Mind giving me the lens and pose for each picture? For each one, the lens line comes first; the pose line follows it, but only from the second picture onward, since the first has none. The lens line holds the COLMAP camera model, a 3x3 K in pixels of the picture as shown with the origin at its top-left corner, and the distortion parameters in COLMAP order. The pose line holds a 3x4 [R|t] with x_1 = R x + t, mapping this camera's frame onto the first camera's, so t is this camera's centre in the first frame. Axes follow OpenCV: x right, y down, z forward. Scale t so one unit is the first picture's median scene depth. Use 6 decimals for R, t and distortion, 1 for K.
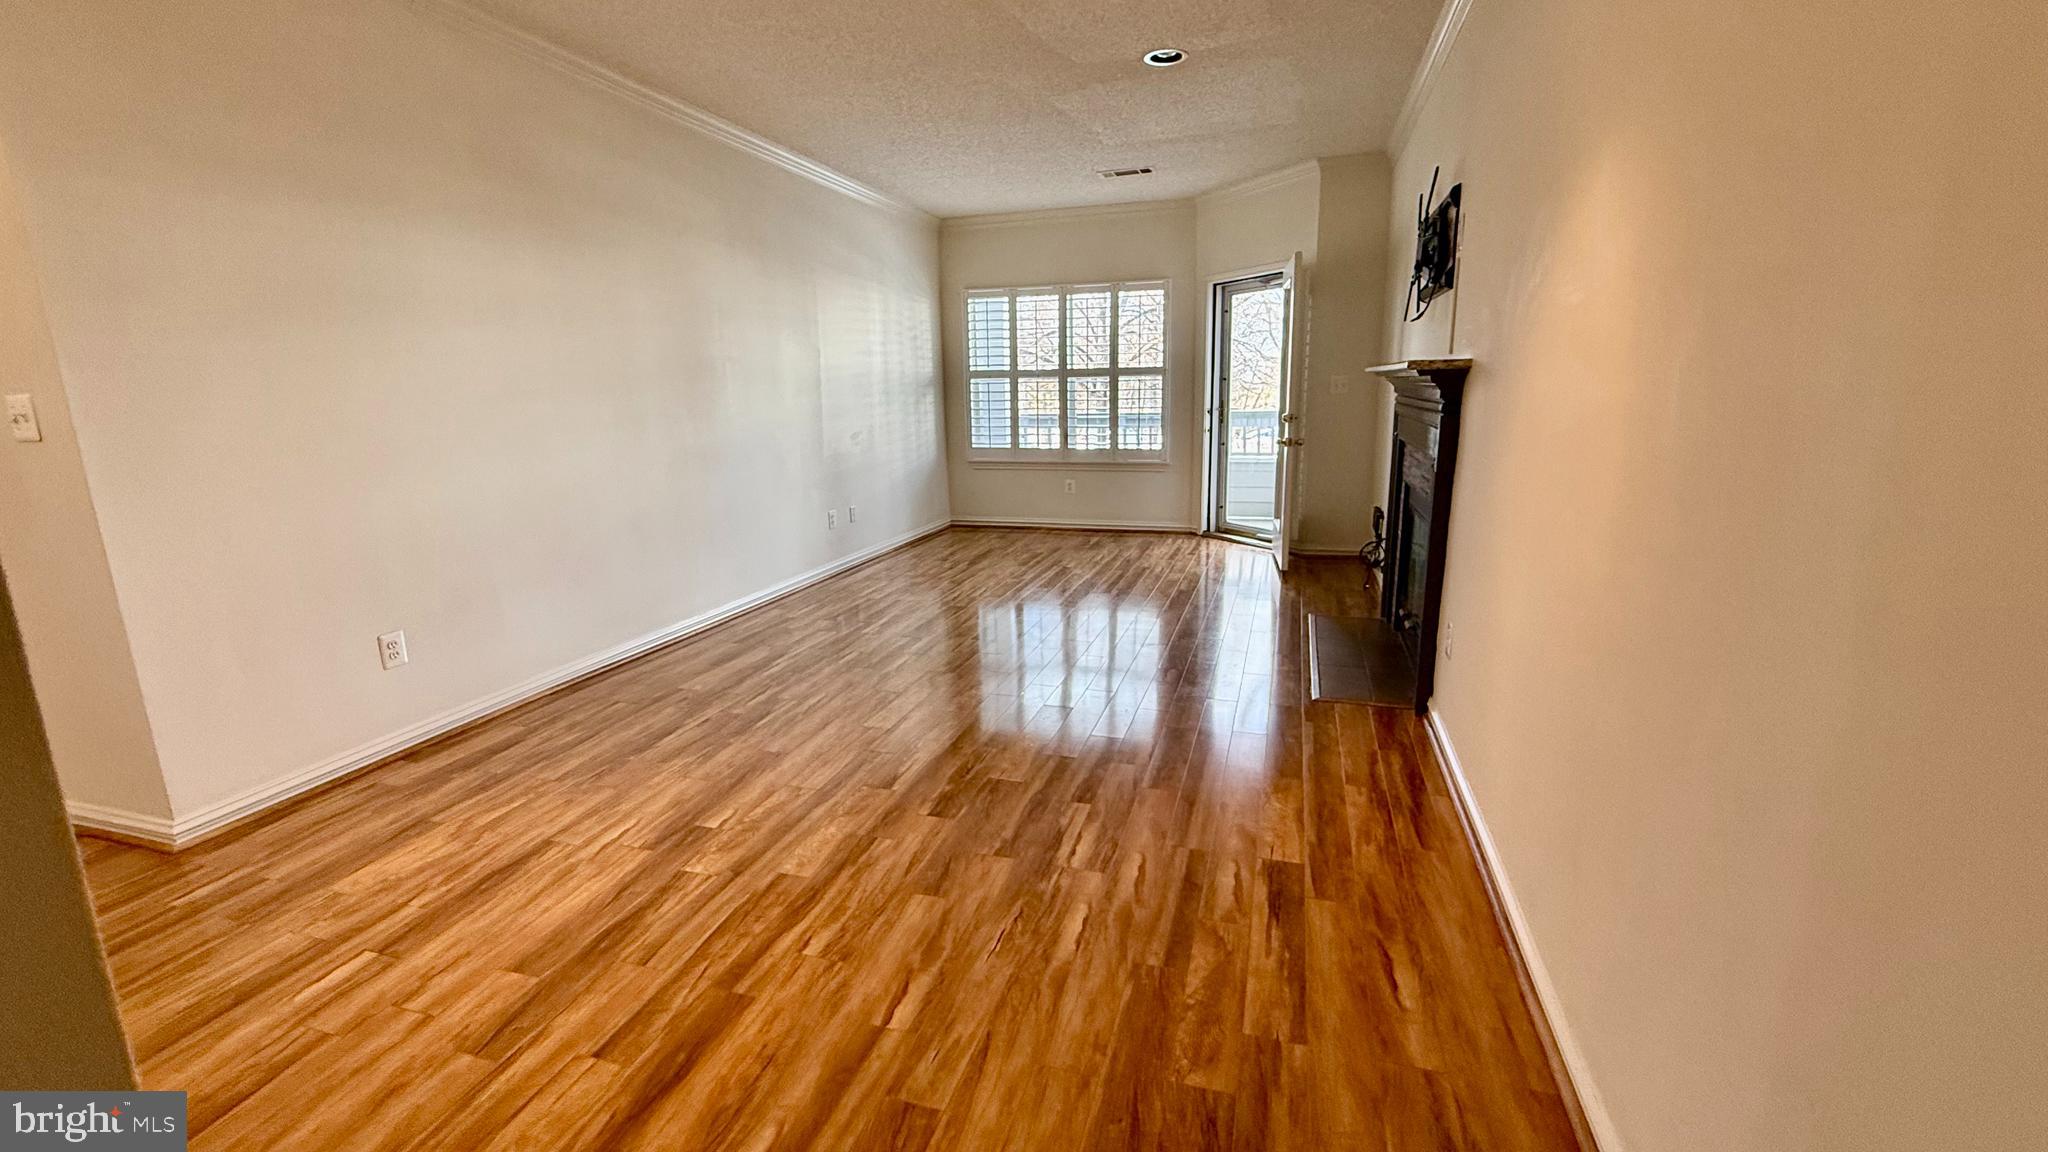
lens RADIAL K [[876.0, 0, 1026.1], [0, 876.0, 571.0], [0, 0, 1]] dist [-0.001207, -0.000143]
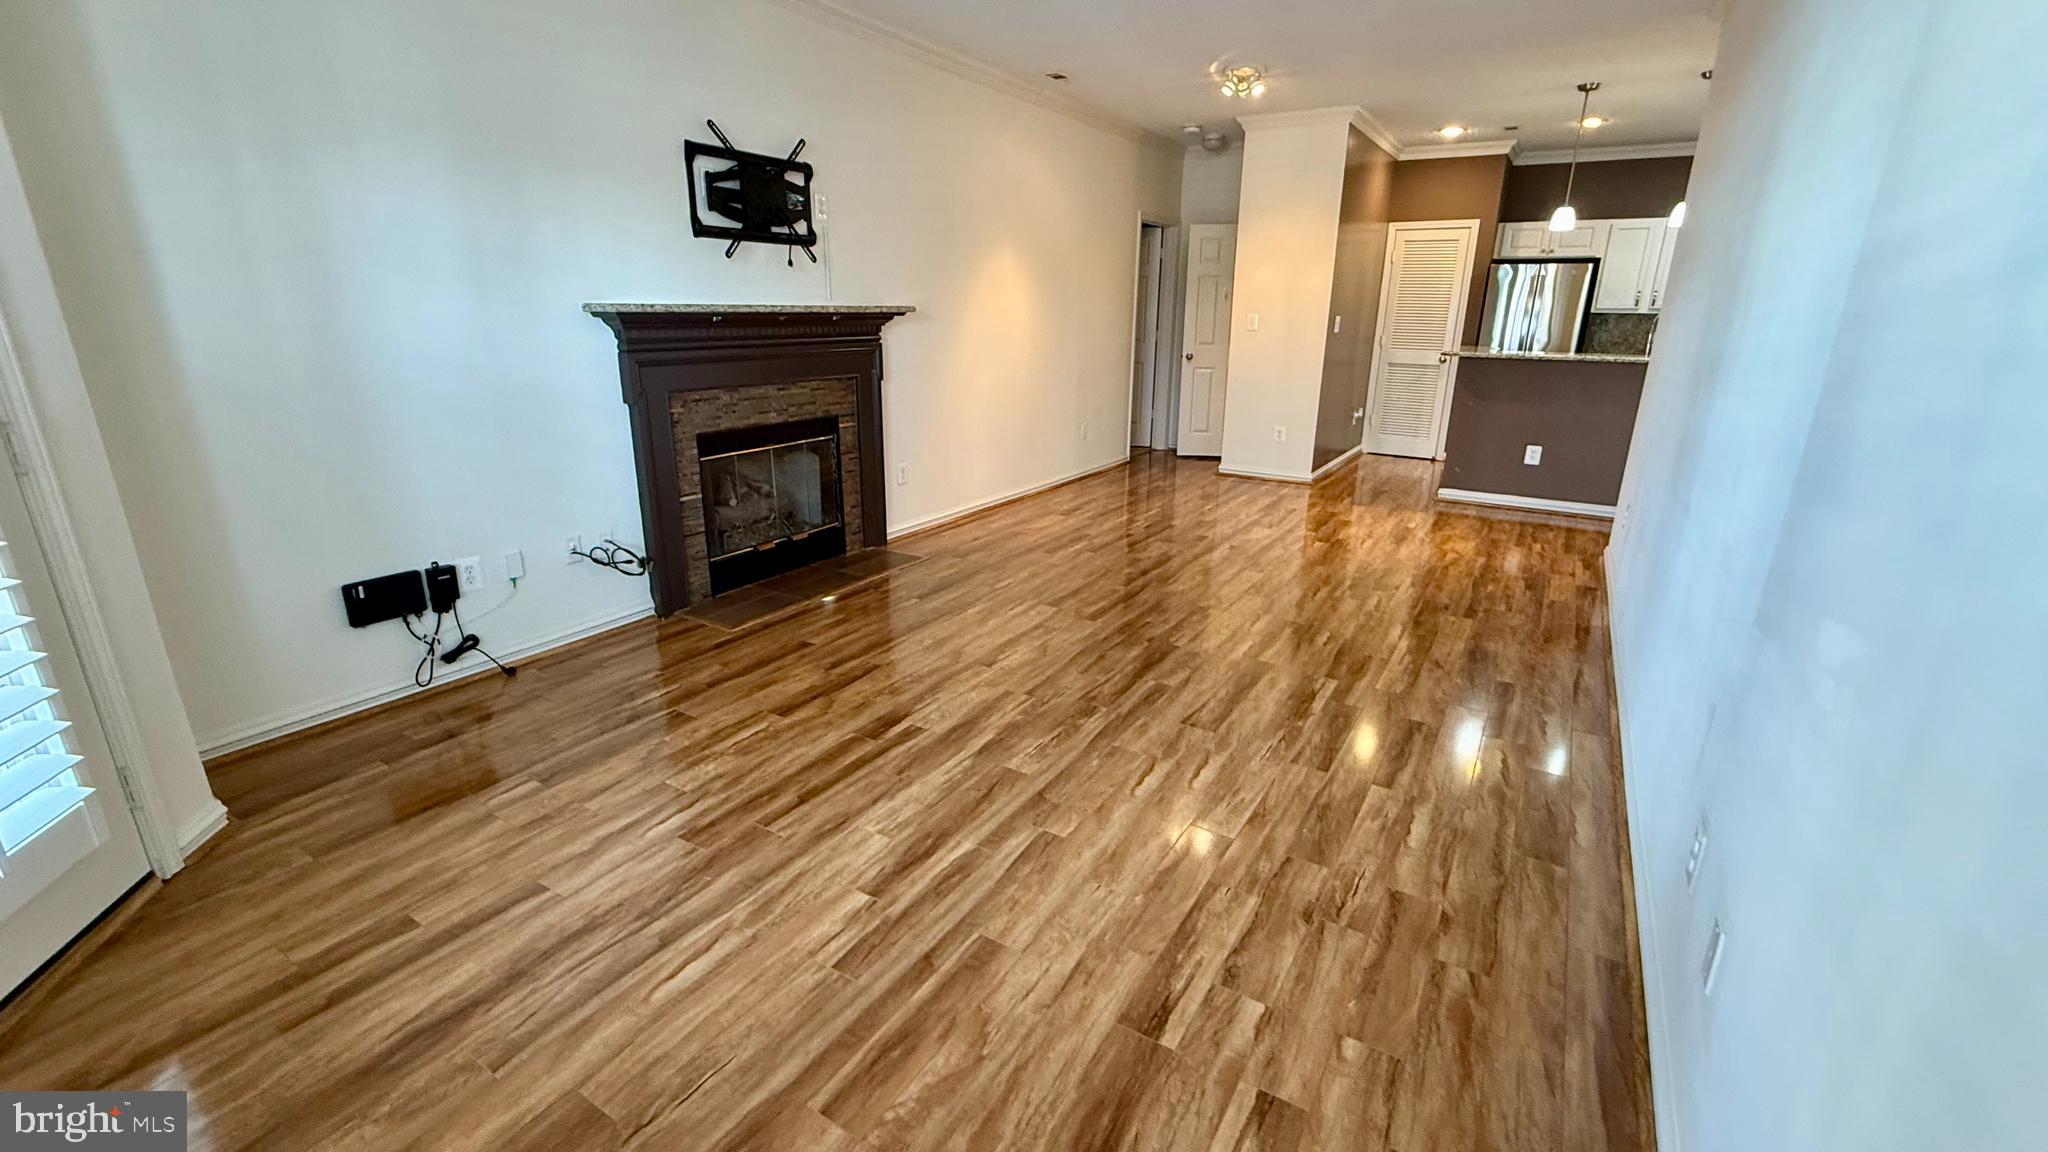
lens RADIAL K [[876.0, 0, 1017.5], [0, 876.0, 578.9], [0, 0, 1]] dist [-0.001207, -0.000143]
pose [[-0.966971, -0.070876, 0.244834, -0.158618], [0.060201, 0.869877, 0.489581, -0.543091], [-0.247675, 0.488150, -0.836879, 2.402601]]
